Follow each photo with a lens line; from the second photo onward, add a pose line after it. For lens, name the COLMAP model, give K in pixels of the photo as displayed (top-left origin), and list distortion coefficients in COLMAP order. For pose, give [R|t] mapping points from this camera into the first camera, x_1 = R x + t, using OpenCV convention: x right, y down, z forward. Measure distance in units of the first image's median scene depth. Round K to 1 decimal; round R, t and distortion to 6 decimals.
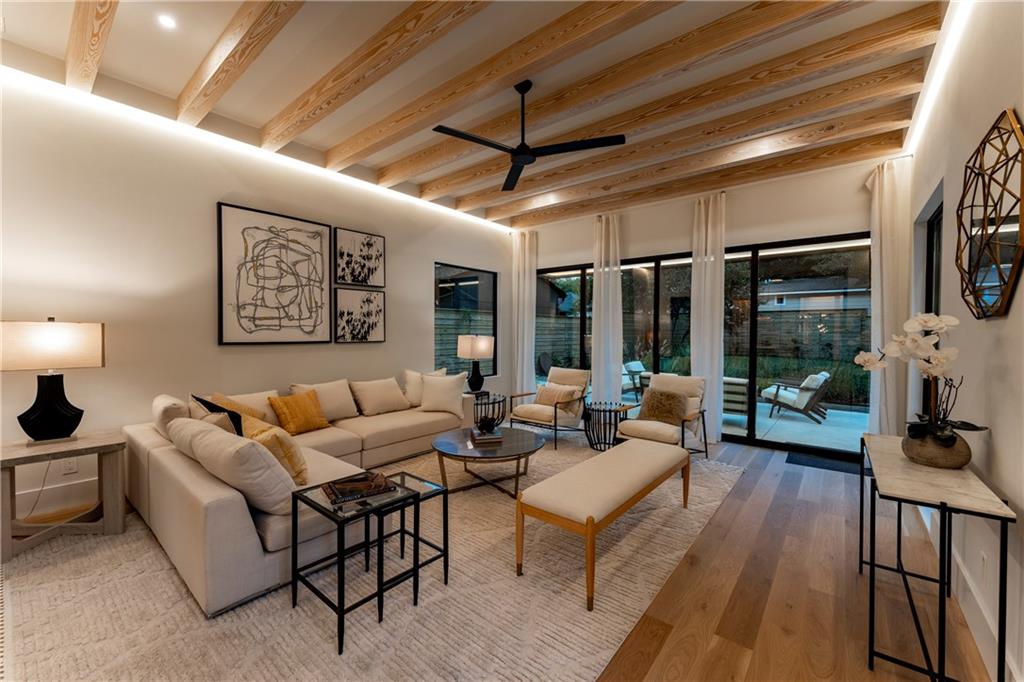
lens RADIAL K [[410.8, 0, 510.8], [0, 410.8, 339.4], [0, 0, 1]] dist [-0.001043, 0.000014]
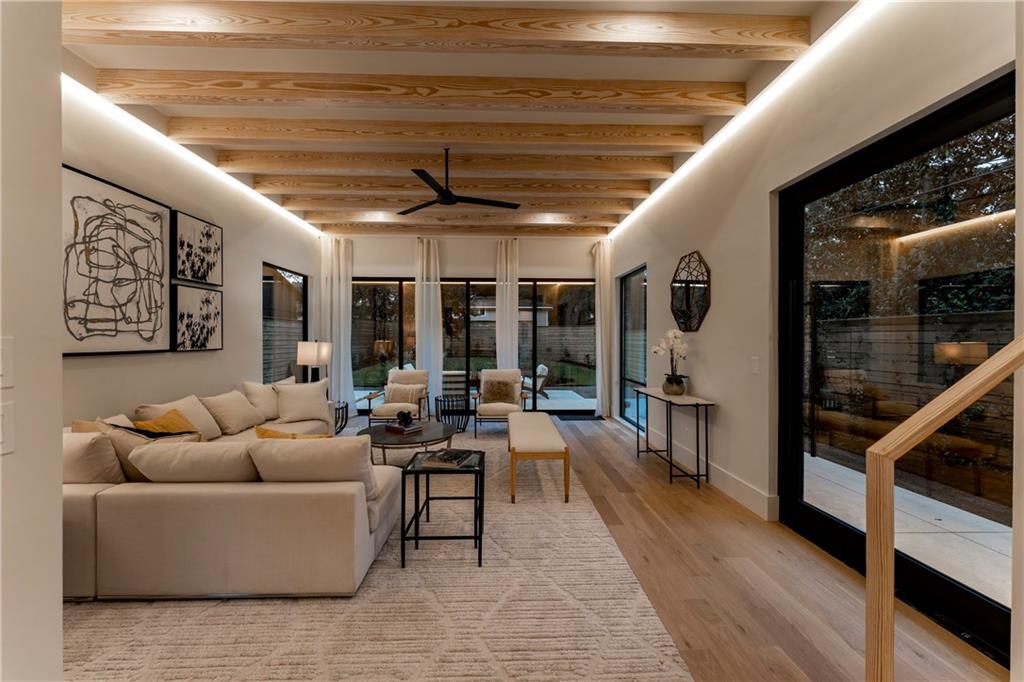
lens RADIAL K [[410.8, 0, 515.7], [0, 410.8, 337.3], [0, 0, 1]] dist [-0.001043, 0.000014]
pose [[0.744956, -0.002031, 0.667110, -0.461575], [0.014989, 0.999794, -0.013695, 0.000866], [-0.666945, 0.020201, 0.744833, -0.053034]]
